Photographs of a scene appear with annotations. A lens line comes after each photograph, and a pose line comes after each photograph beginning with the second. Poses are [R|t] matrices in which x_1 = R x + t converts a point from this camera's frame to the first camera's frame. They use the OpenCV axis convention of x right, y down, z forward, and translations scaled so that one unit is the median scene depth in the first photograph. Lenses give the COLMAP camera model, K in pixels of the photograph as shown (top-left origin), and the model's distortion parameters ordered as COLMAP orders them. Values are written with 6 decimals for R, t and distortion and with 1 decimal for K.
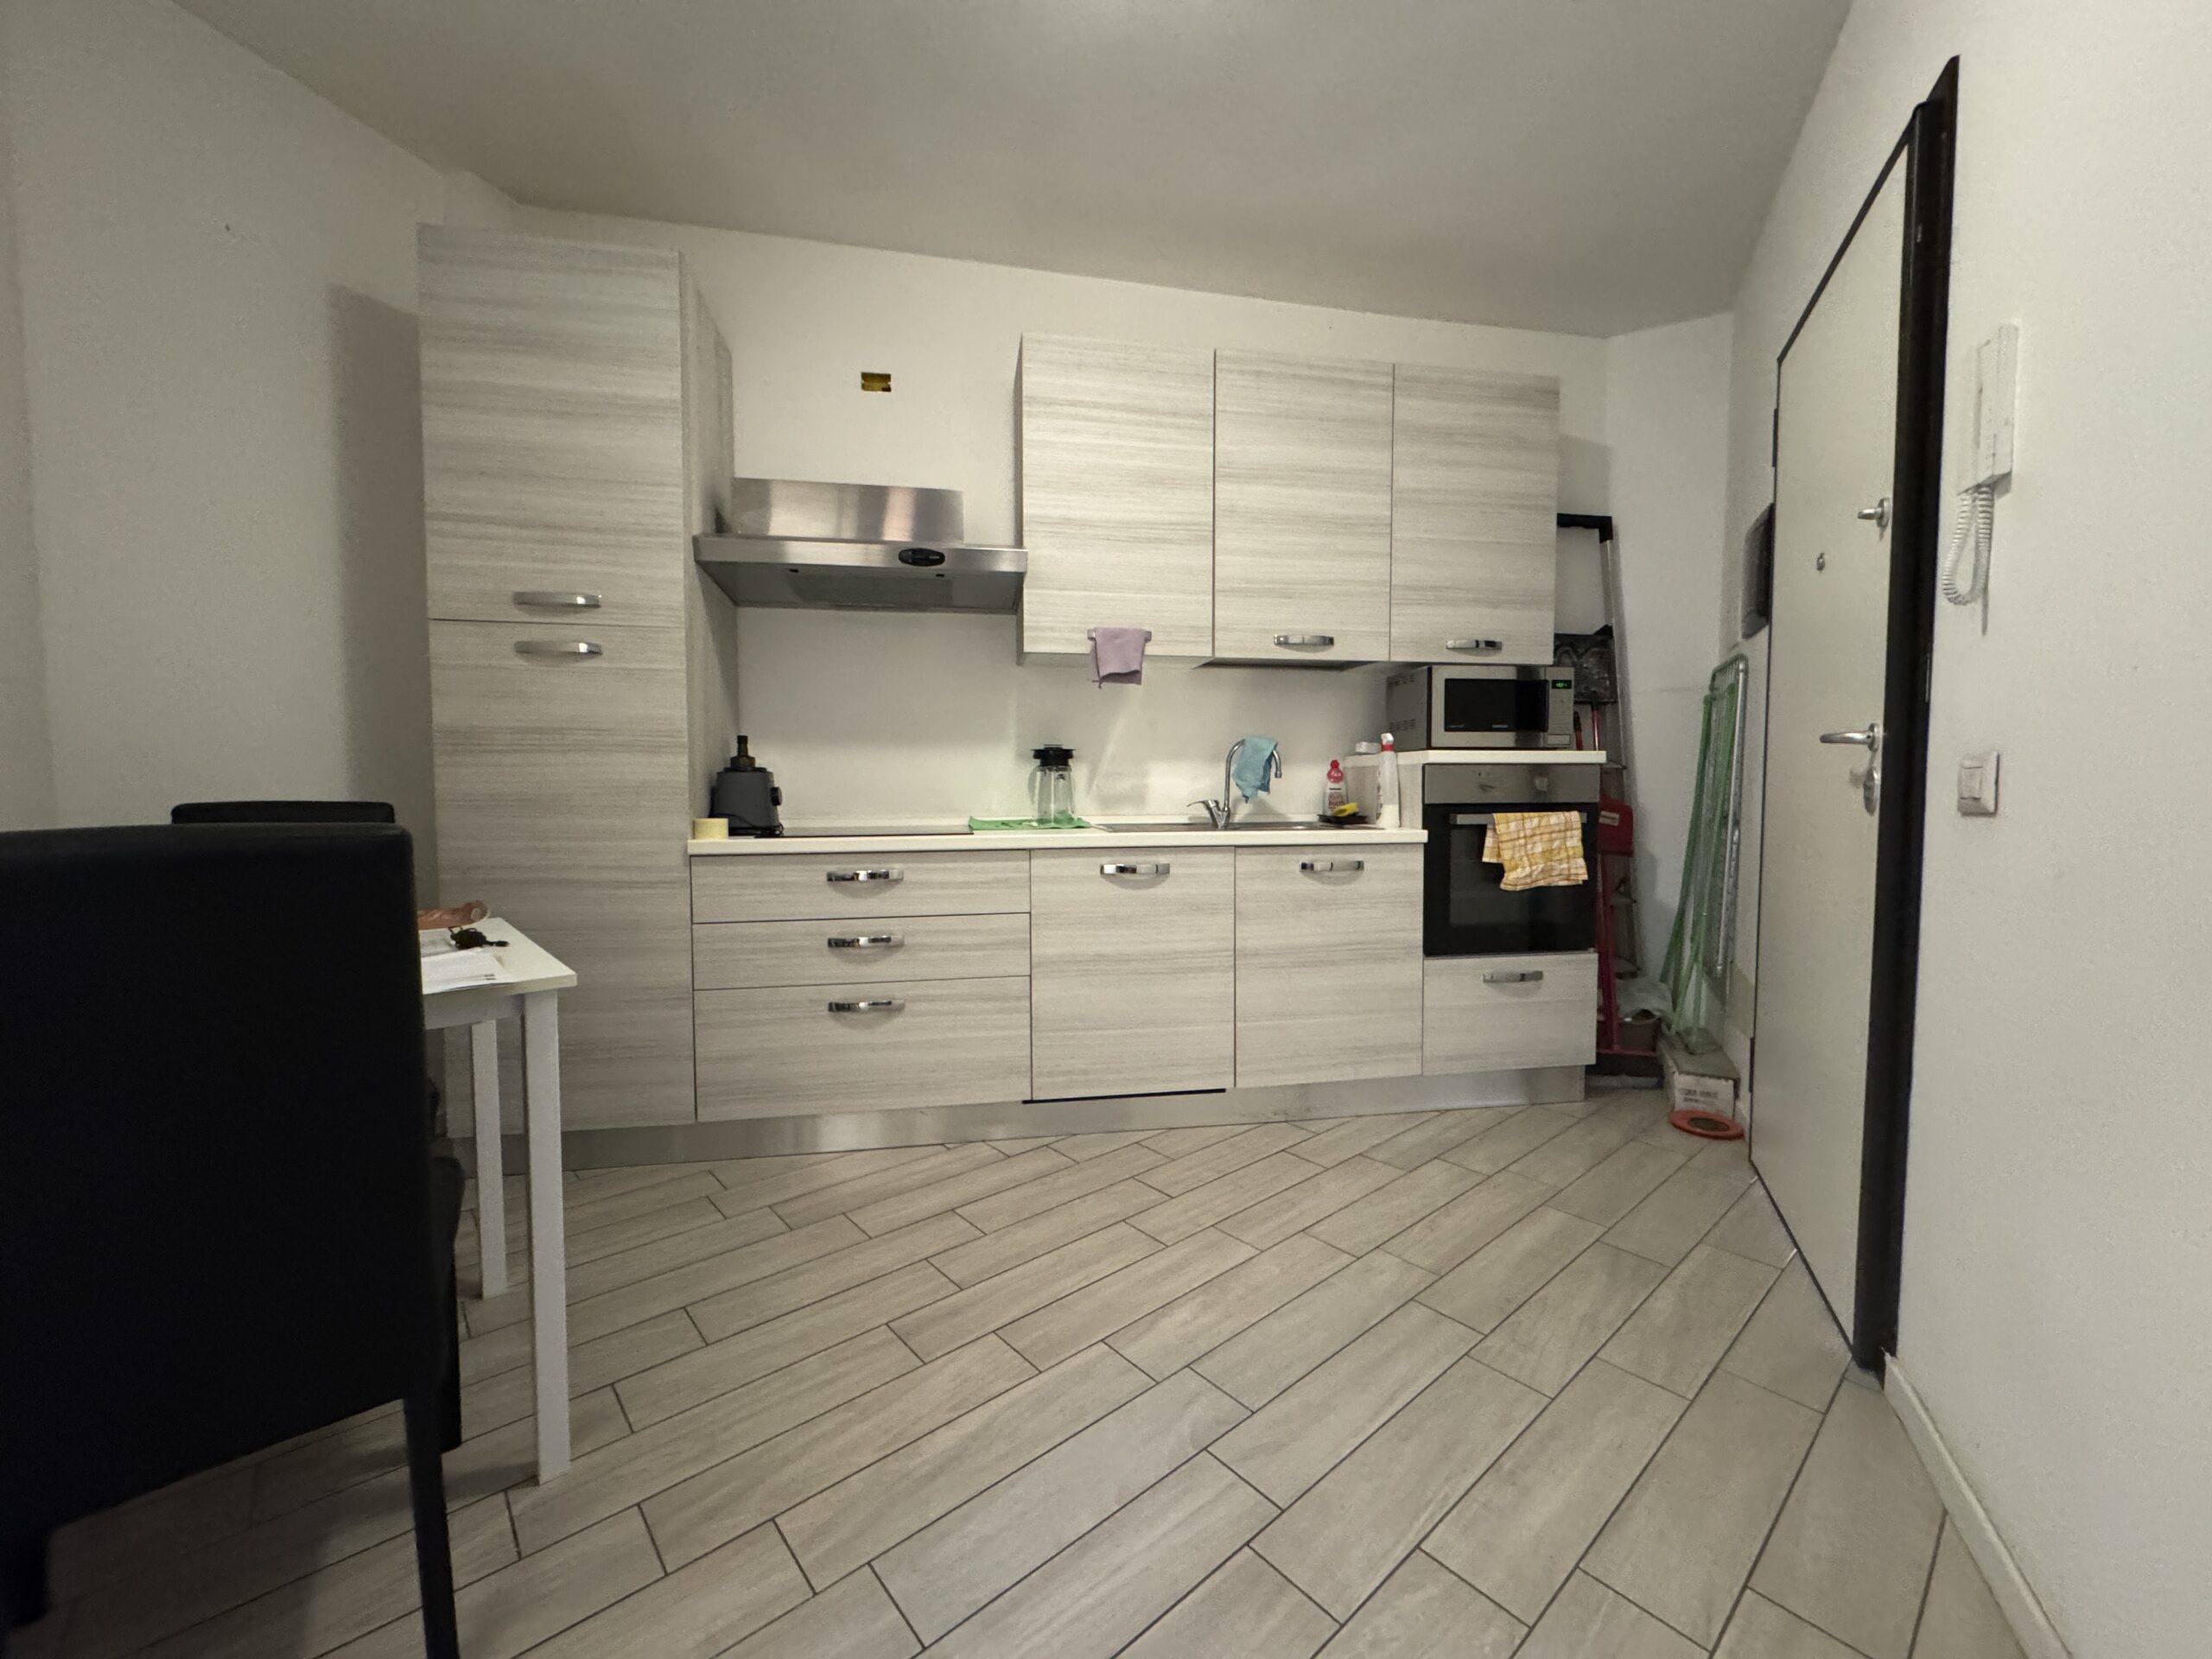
lens RADIAL K [[876.4, 0, 1104.5], [0, 876.4, 828.6], [0, 0, 1]] dist [-0.003898, 0.000063]
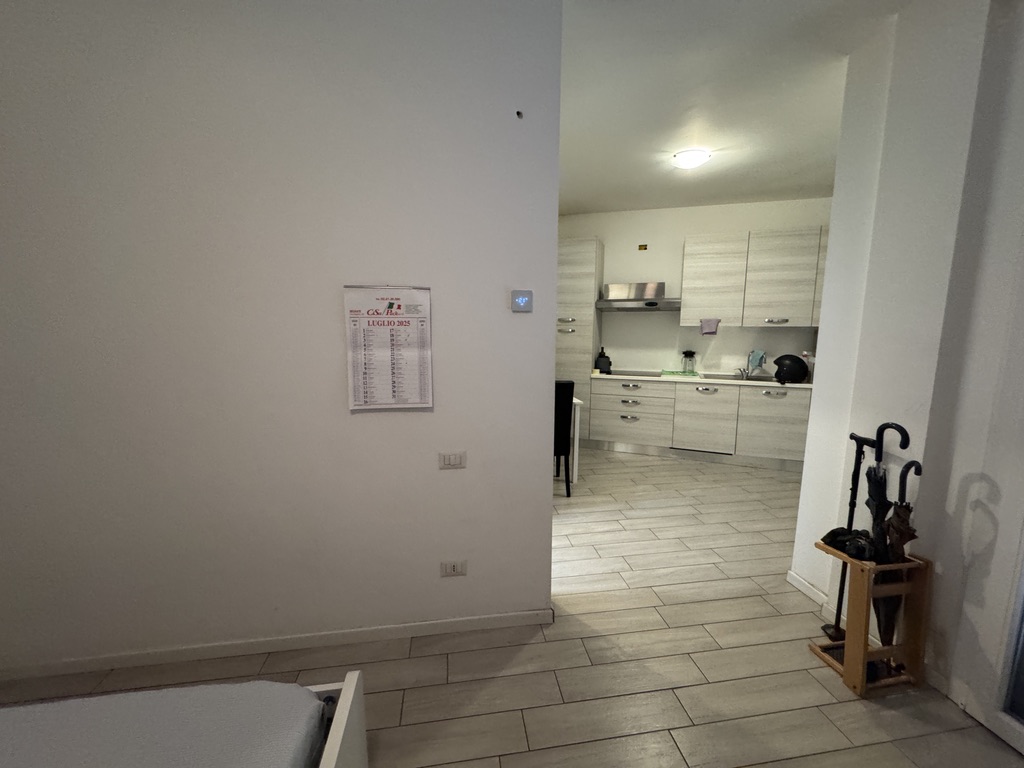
lens RADIAL K [[407.5, 0, 512.0], [0, 407.5, 384.0], [0, 0, 1]] dist [-0.002818, 0.000297]
pose [[0.849144, 0.077086, -0.522505, 0.225888], [-0.032766, 0.995075, 0.093556, -0.104914], [0.527144, -0.062322, 0.847488, -0.832720]]
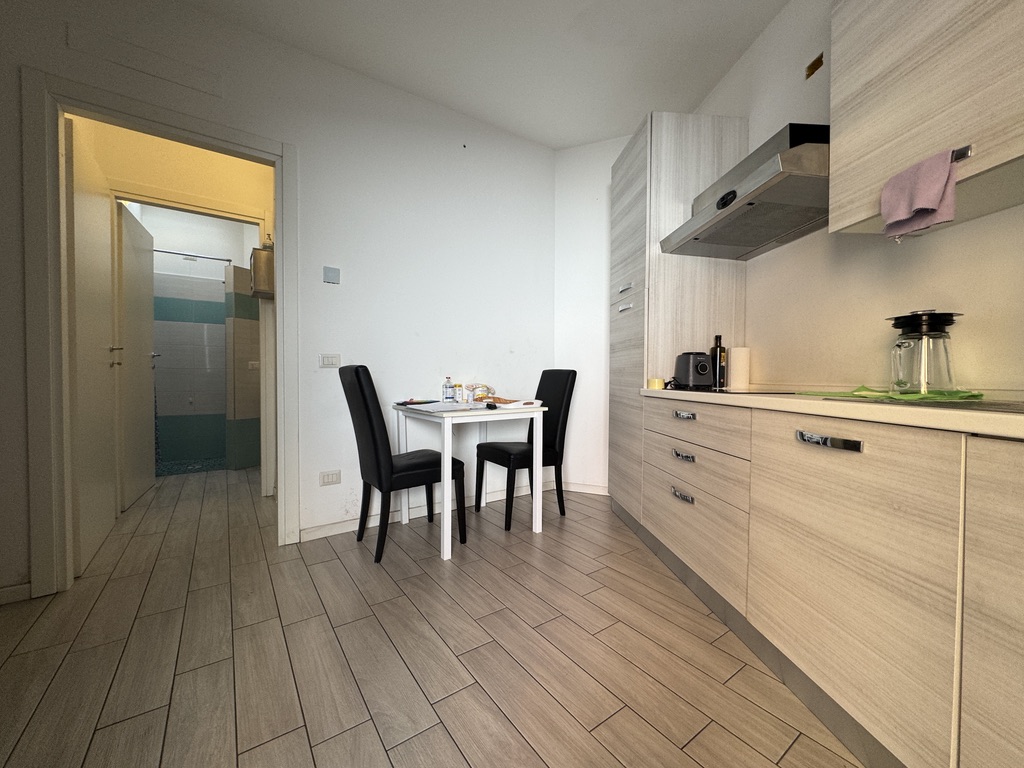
lens RADIAL K [[407.5, 0, 512.0], [0, 407.5, 384.0], [0, 0, 1]] dist [-0.002818, 0.000297]
pose [[-0.092548, 0.019228, -0.995523, 0.478468], [-0.059601, 0.997914, 0.024815, -0.002163], [0.993923, 0.061631, -0.091209, 0.703347]]
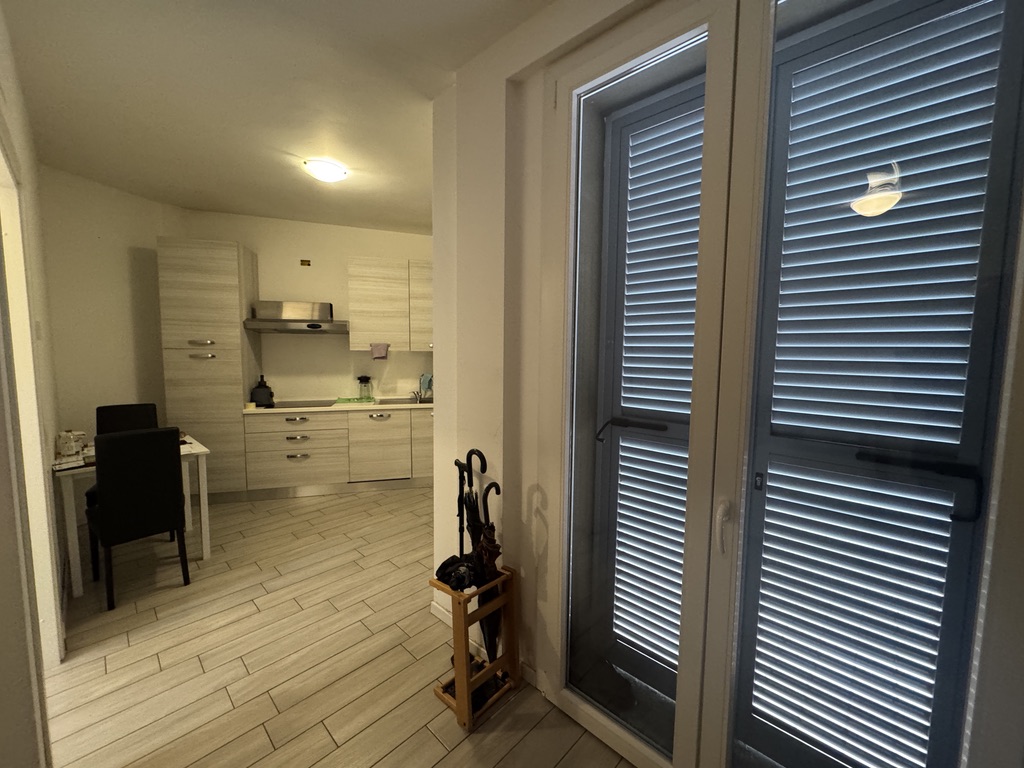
lens RADIAL K [[407.5, 0, 512.0], [0, 407.5, 384.0], [0, 0, 1]] dist [-0.002818, 0.000297]
pose [[0.995128, 0.000064, 0.098589, 0.394016], [-0.003165, 0.999505, 0.031297, -0.131266], [-0.098538, -0.031456, 0.994636, -0.654239]]
